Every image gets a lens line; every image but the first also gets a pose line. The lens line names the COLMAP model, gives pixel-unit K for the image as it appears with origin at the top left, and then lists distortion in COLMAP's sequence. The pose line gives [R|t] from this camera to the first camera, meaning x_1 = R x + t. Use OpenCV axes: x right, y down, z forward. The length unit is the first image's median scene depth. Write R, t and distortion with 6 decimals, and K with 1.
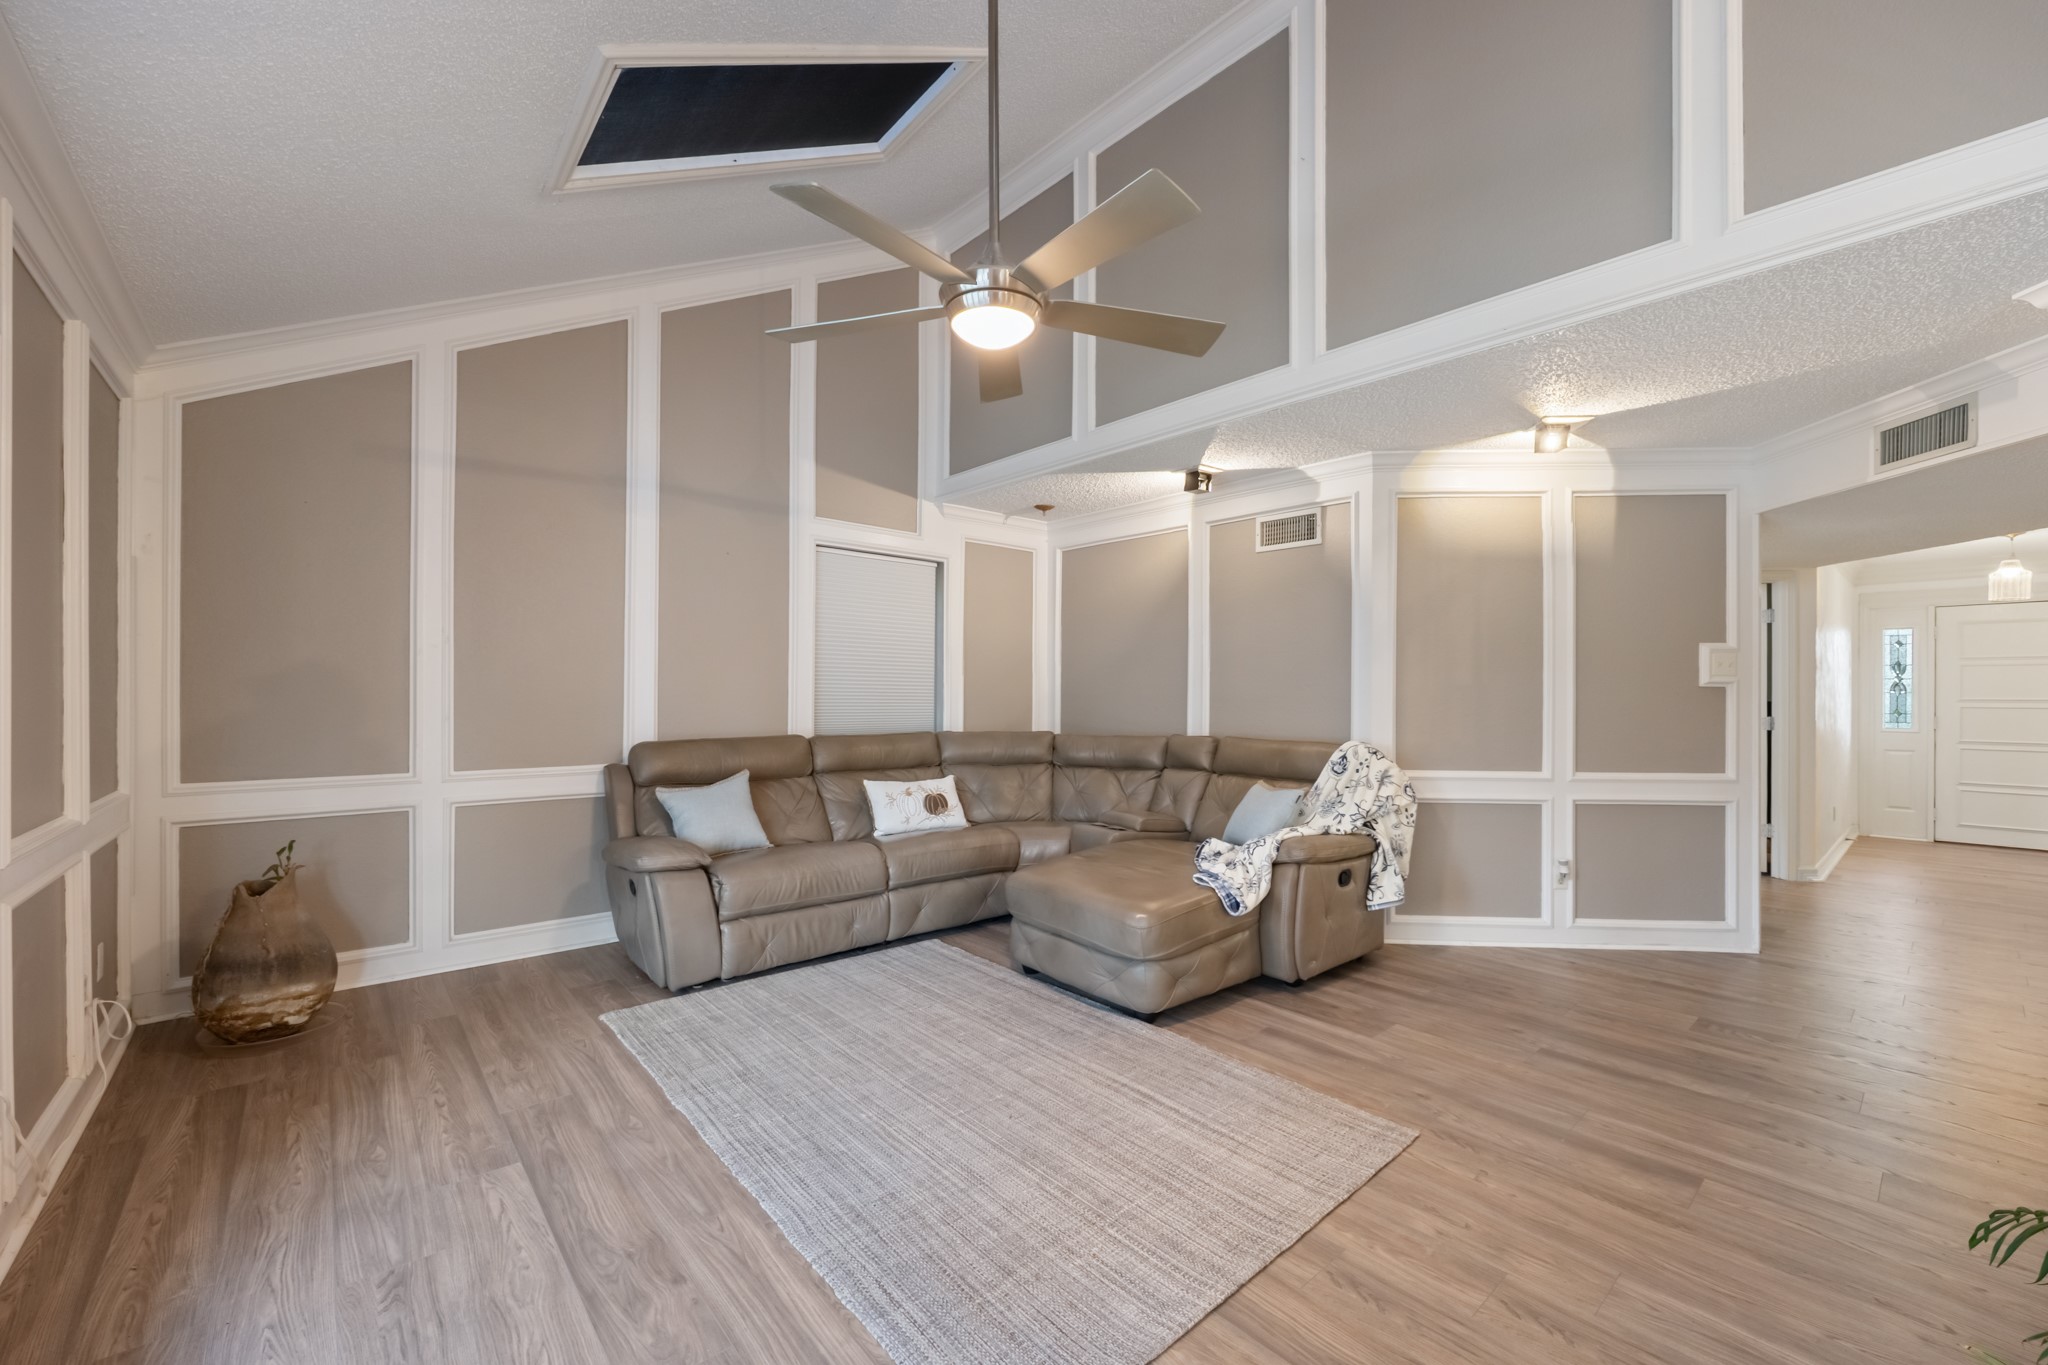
lens RADIAL K [[825.9, 0, 1046.9], [0, 825.9, 699.8], [0, 0, 1]] dist [-0.010001, 0.000170]
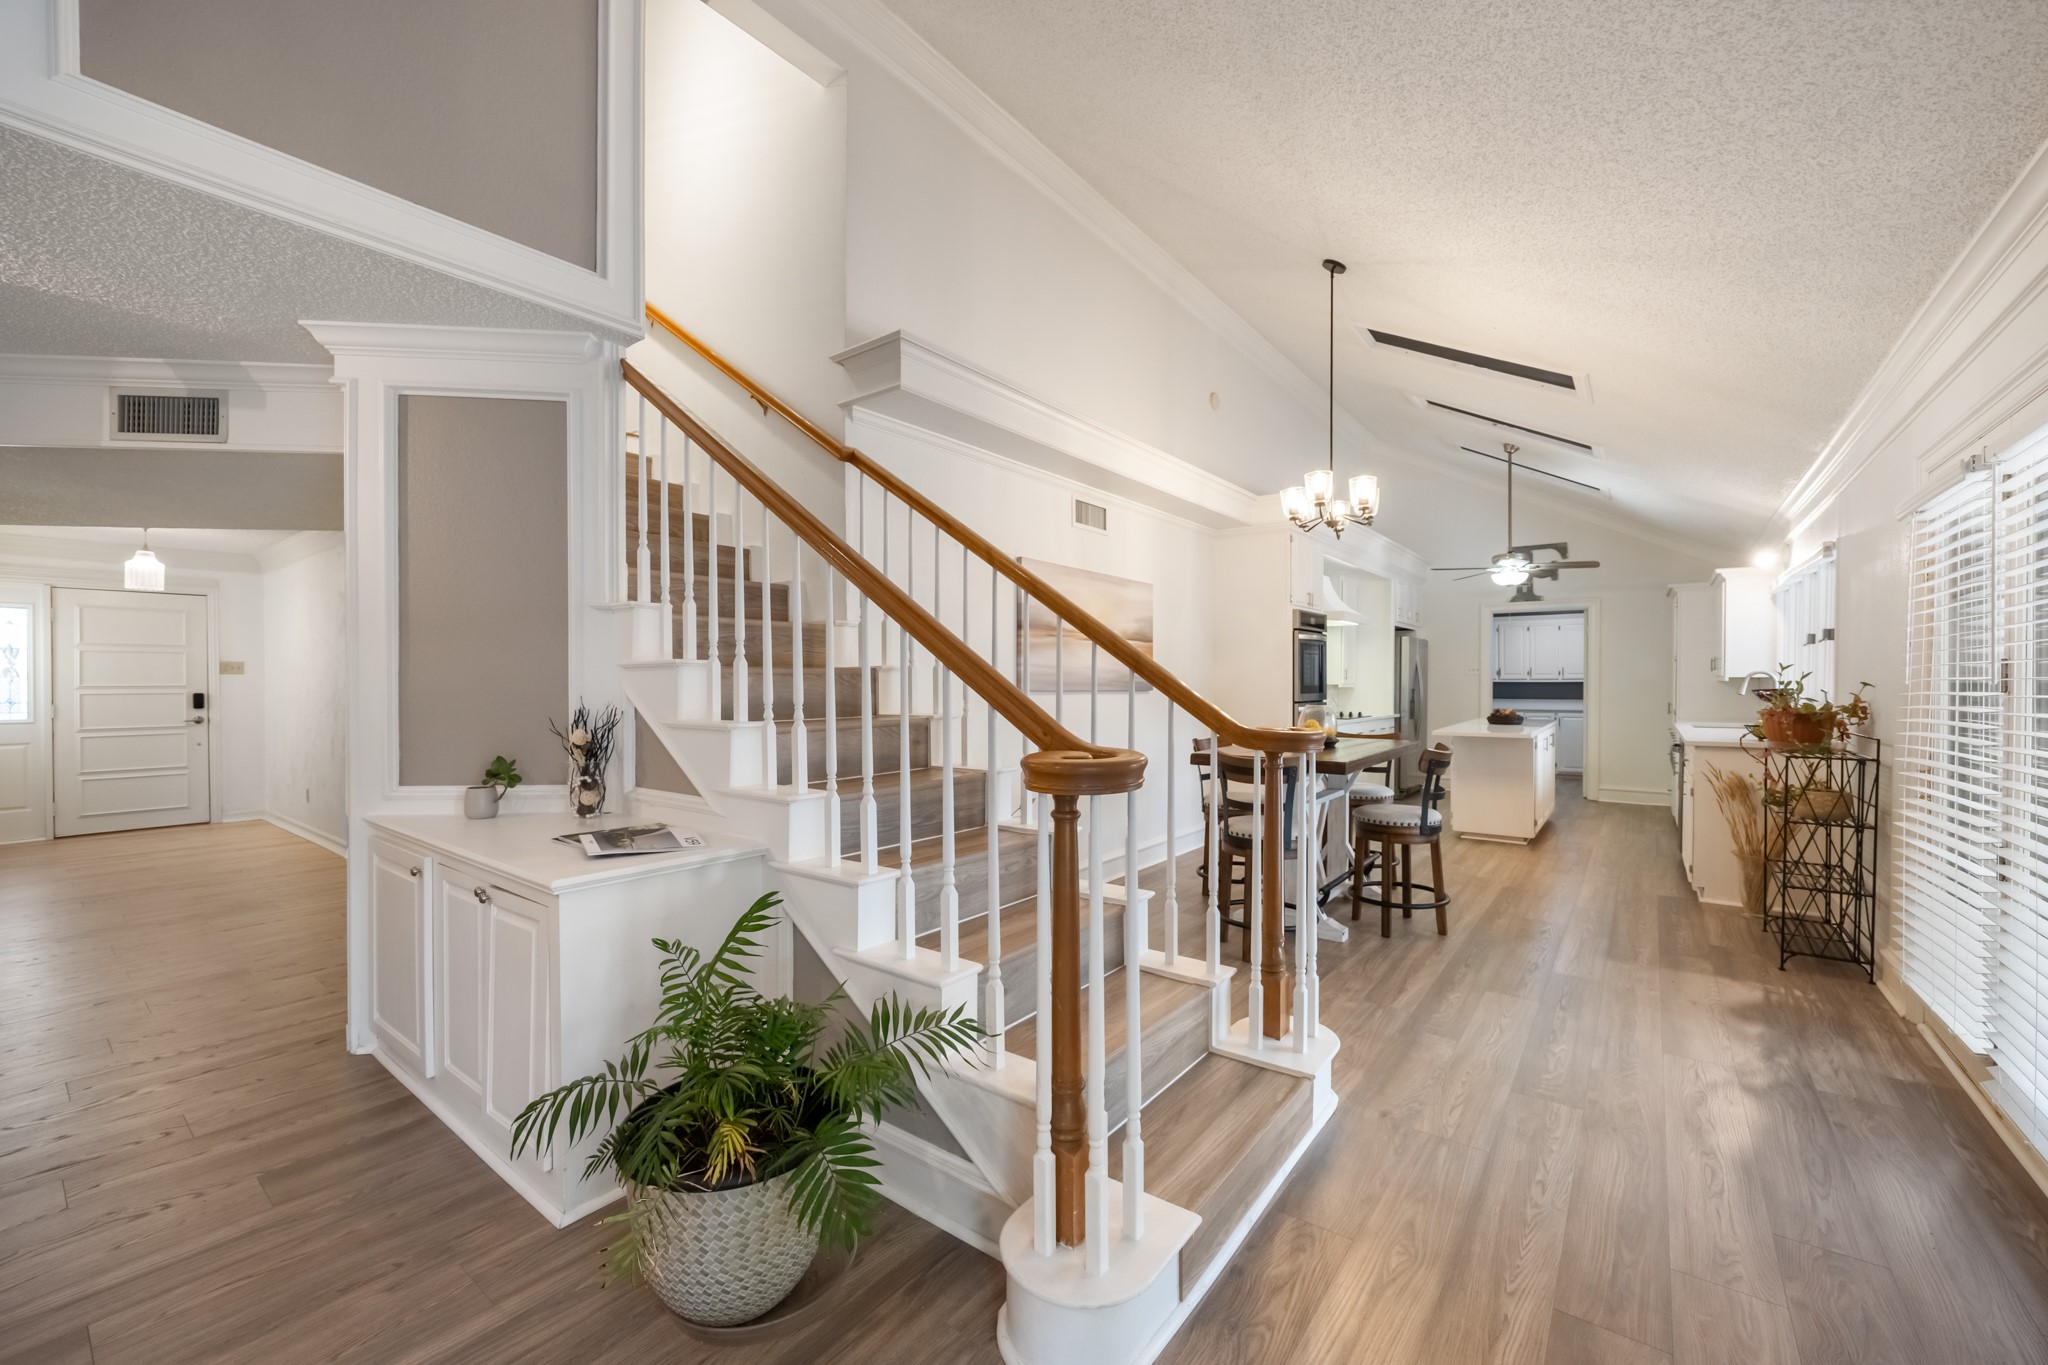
lens RADIAL K [[814.1, 0, 1024.6], [0, 814.1, 687.5], [0, 0, 1]] dist [-0.006154, -0.000247]
pose [[-0.184811, -0.011216, 0.982710, -0.061545], [0.008190, 0.999883, 0.012953, -0.006503], [-0.982740, 0.010442, -0.184698, 0.207194]]
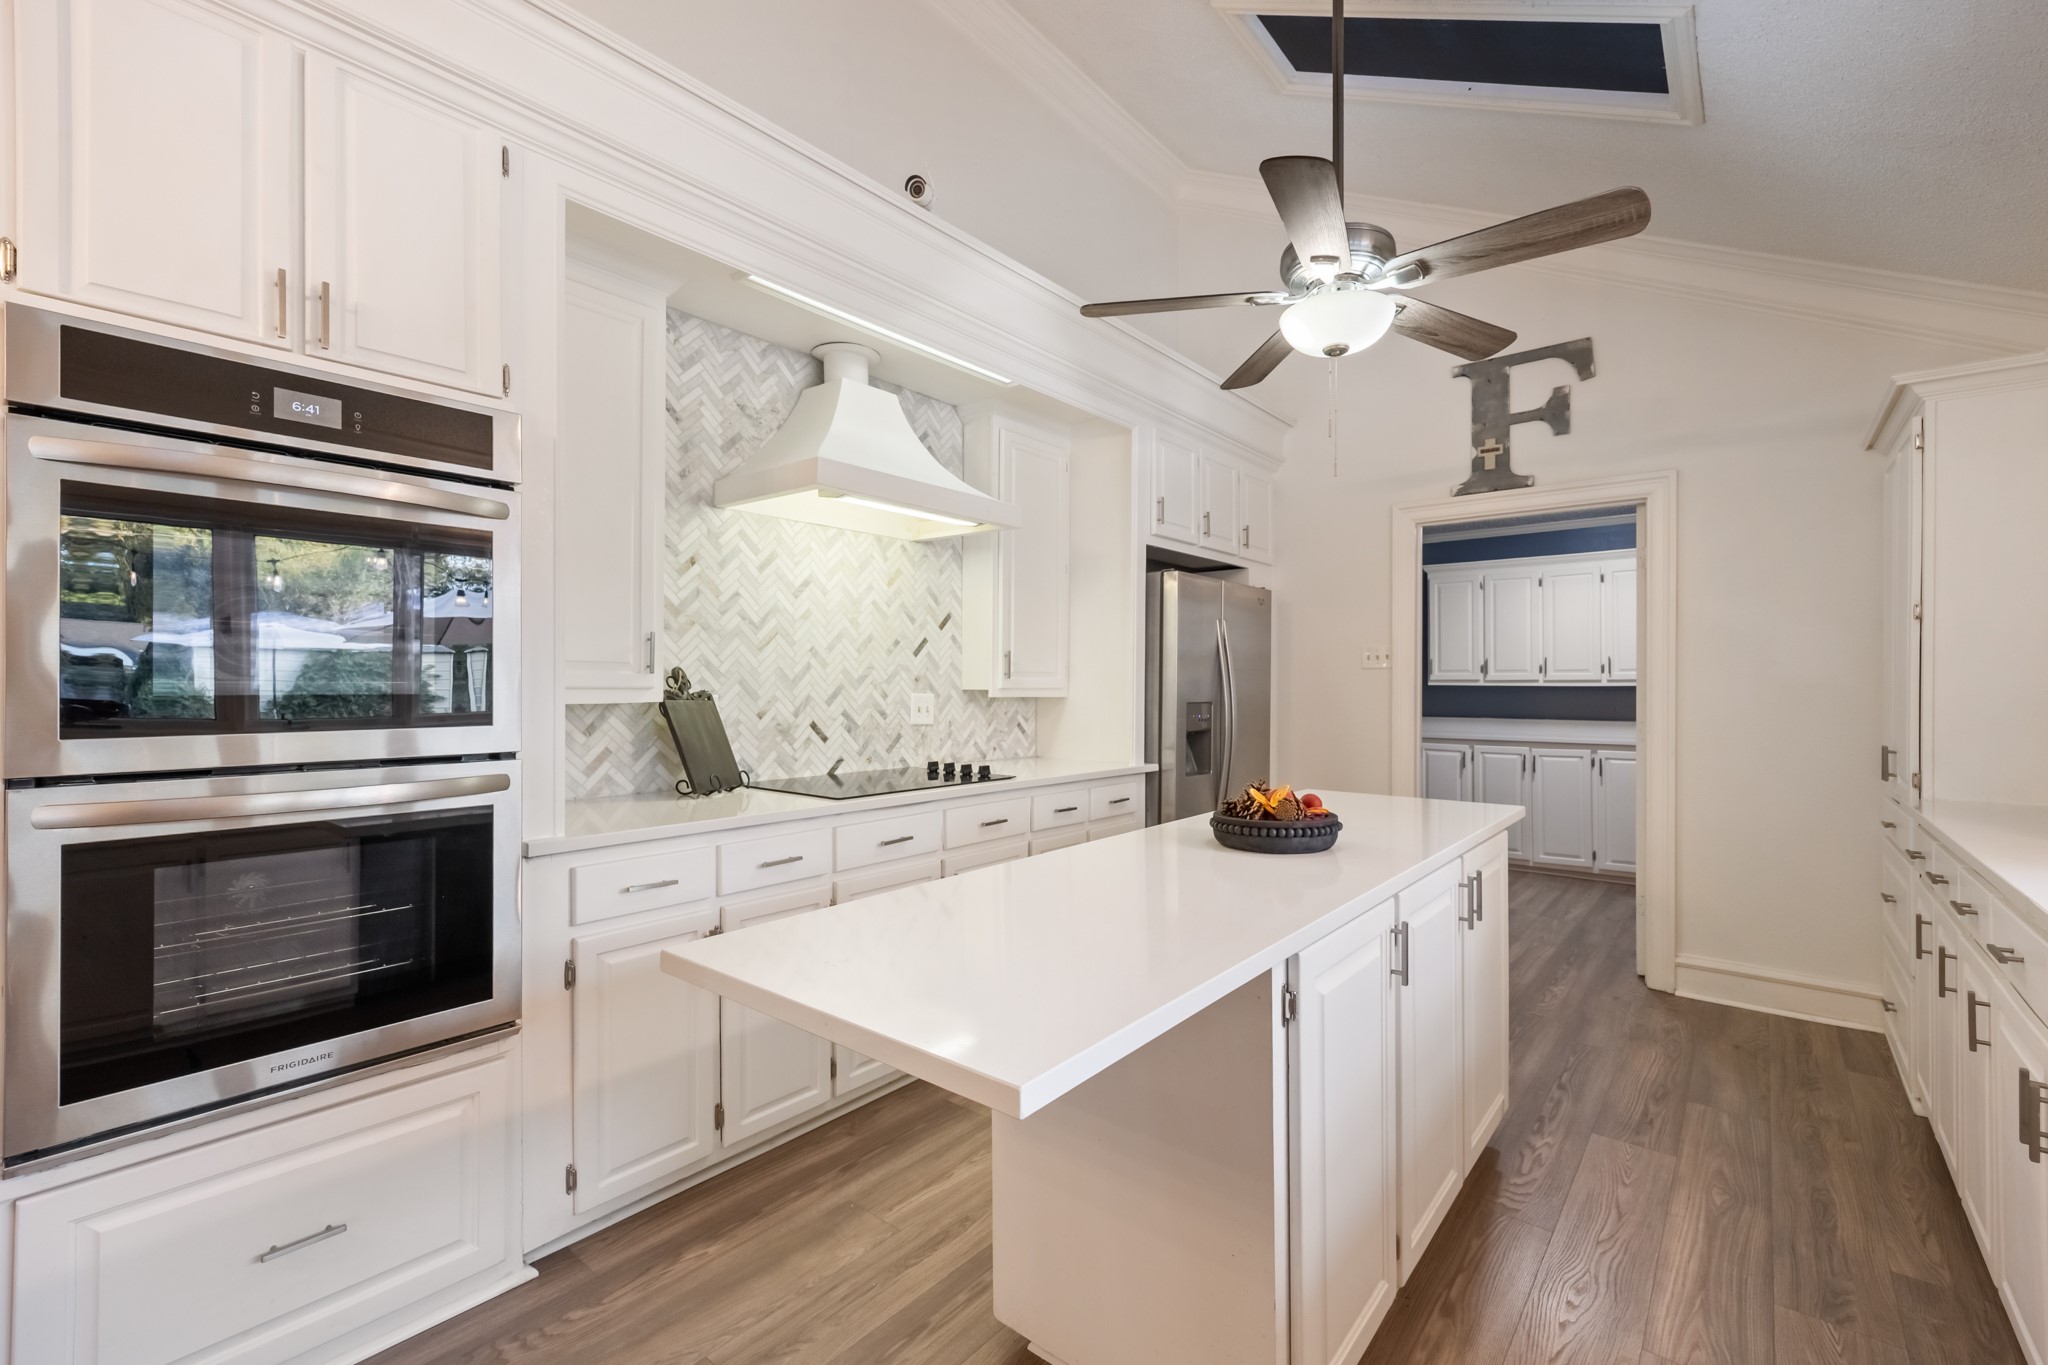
lens RADIAL K [[860.7, 0, 1030.9], [0, 860.7, 693.1], [0, 0, 1]] dist [0.001383, 0.000179]
pose [[-0.147608, -0.013505, 0.988954, 1.426337], [0.005668, 0.999879, 0.014500, 0.017846], [-0.989030, 0.007745, -0.147514, -1.363203]]
